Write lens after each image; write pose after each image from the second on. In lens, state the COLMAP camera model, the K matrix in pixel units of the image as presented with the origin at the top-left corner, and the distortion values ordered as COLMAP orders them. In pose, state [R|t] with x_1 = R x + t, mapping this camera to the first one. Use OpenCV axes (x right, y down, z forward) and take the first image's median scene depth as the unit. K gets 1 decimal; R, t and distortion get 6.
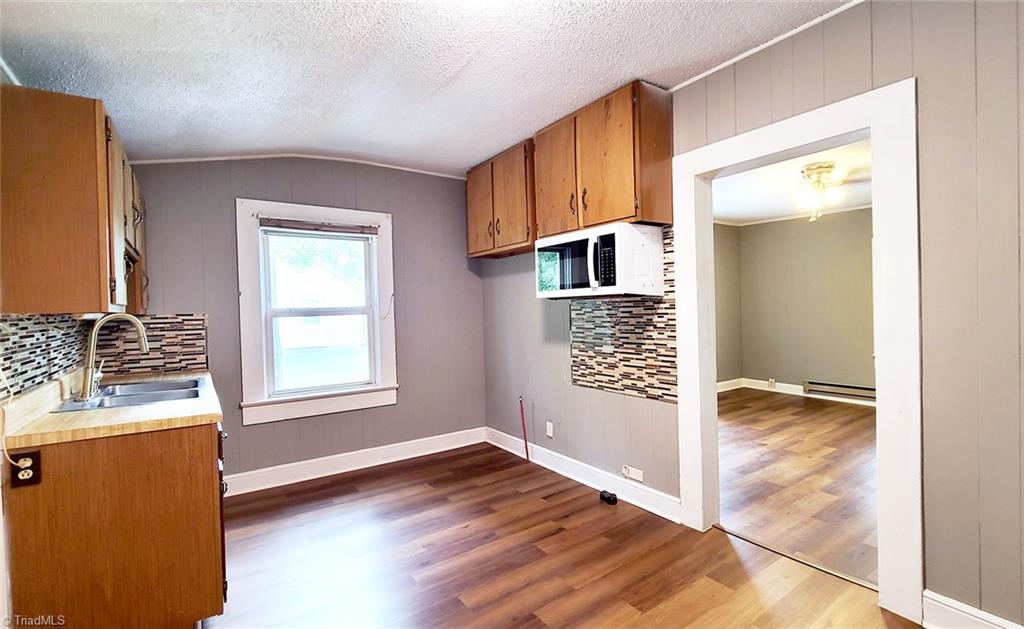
lens RADIAL K [[455.6, 0, 516.7], [0, 455.6, 313.7], [0, 0, 1]] dist [0.001597, -0.000068]
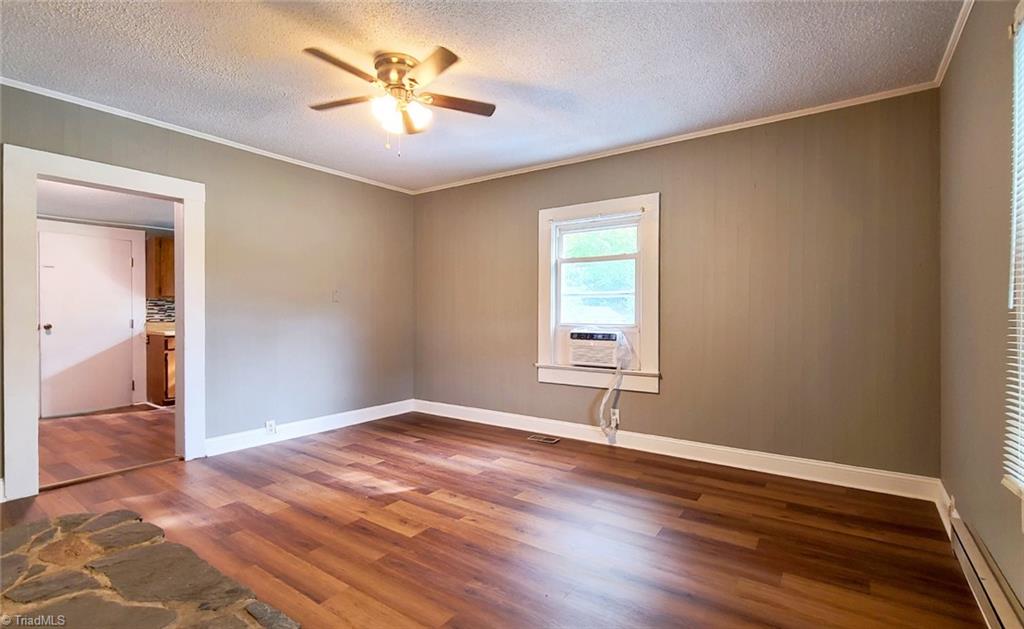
lens RADIAL K [[474.1, 0, 515.4], [0, 474.1, 316.6], [0, 0, 1]] dist [-0.000394, -0.000383]
pose [[0.336952, 0.048647, -0.940264, 1.236398], [-0.002218, 0.998703, 0.050875, -0.024370], [0.941519, -0.015057, 0.336622, 0.862913]]
